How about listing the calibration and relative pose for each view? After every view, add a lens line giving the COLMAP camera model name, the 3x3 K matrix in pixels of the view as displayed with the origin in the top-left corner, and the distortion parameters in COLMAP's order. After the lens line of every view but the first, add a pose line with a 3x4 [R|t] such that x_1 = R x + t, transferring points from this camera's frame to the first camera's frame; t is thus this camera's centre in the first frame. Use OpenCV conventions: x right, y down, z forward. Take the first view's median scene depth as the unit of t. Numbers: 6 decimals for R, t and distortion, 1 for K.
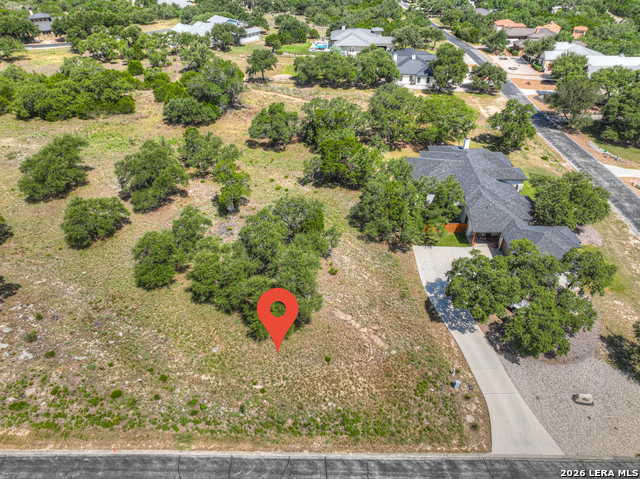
lens RADIAL K [[449.8, 0, 320.6], [0, 449.8, 239.9], [0, 0, 1]] dist [-0.006248, 0.025450]
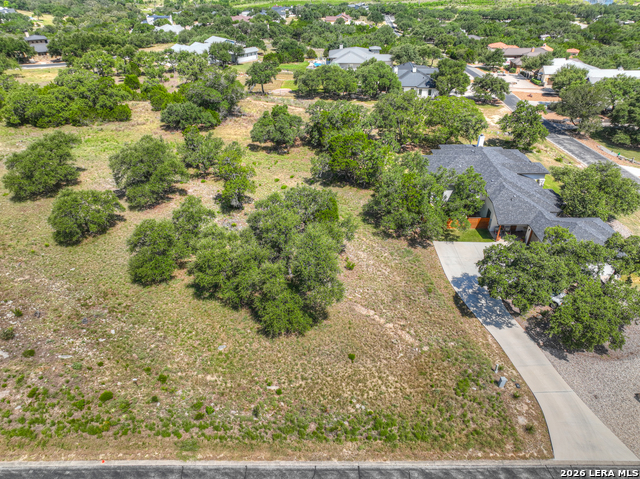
lens RADIAL K [[449.8, 0, 320.6], [0, 449.8, 239.9], [0, 0, 1]] dist [-0.006248, 0.025450]
pose [[0.999824, -0.011039, 0.015196, -0.049767], [0.012082, 0.997452, -0.070309, 0.091396], [-0.014381, 0.070480, 0.997410, 0.105730]]
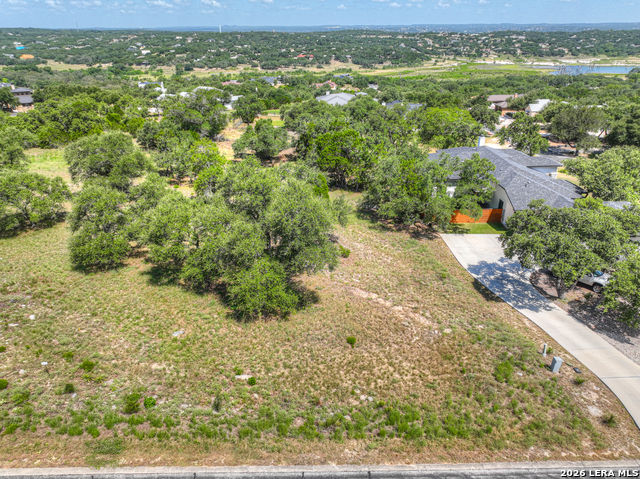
lens RADIAL K [[449.8, 0, 320.7], [0, 449.8, 240.0], [0, 0, 1]] dist [-0.006248, 0.025450]
pose [[0.998846, -0.027902, 0.039092, -0.045174], [0.035910, 0.974370, -0.222066, 0.242915], [-0.031894, 0.223214, 0.974248, 0.302976]]
